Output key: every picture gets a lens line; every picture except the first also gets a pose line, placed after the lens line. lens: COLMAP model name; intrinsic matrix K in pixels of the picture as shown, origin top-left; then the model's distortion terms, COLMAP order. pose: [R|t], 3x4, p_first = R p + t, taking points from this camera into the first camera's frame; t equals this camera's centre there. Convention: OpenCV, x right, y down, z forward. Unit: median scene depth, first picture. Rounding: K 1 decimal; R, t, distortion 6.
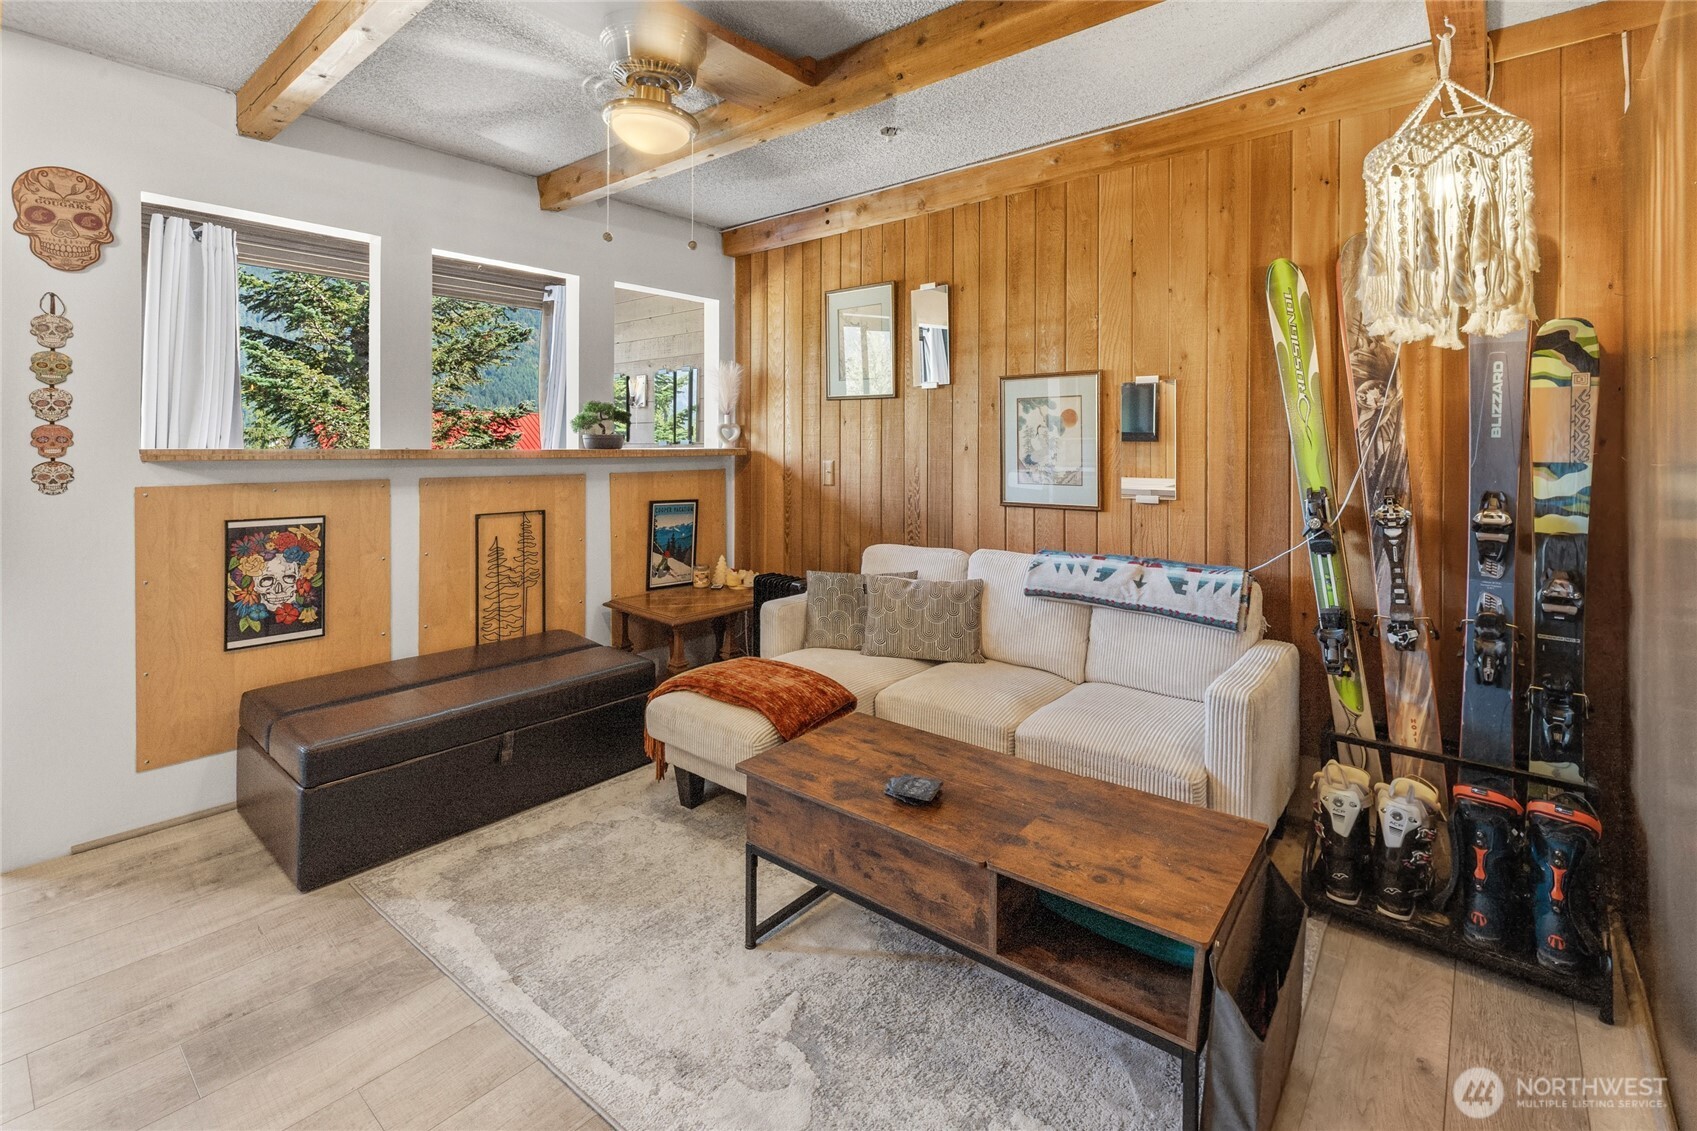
lens RADIAL K [[769.6, 0, 836.8], [0, 769.6, 444.3], [0, 0, 1]] dist [0.001063, 0.000116]
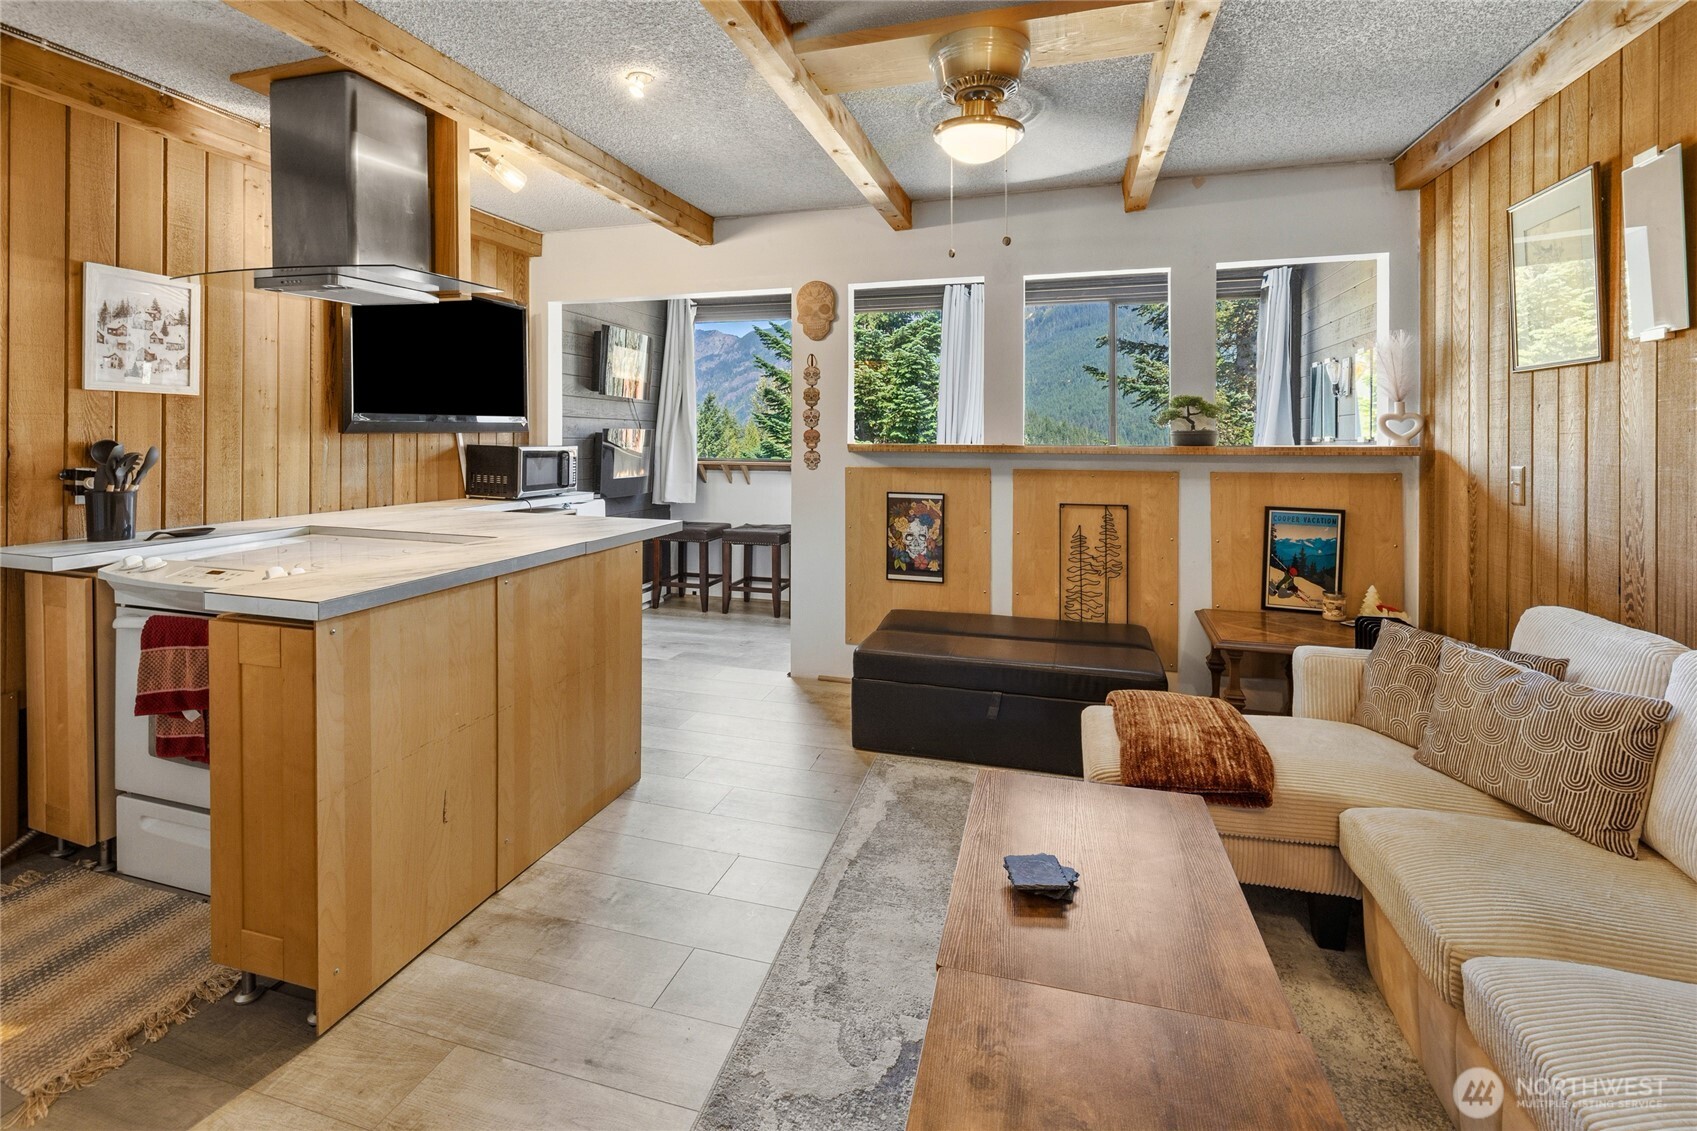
lens RADIAL K [[739.8, 0, 840.0], [0, 739.8, 438.1], [0, 0, 1]] dist [-0.000387, 0.000007]
pose [[0.409880, -0.002006, -0.912137, 0.359190], [0.000075, 0.999998, -0.002166, -0.001566], [0.912139, 0.000820, 0.409880, 0.249562]]
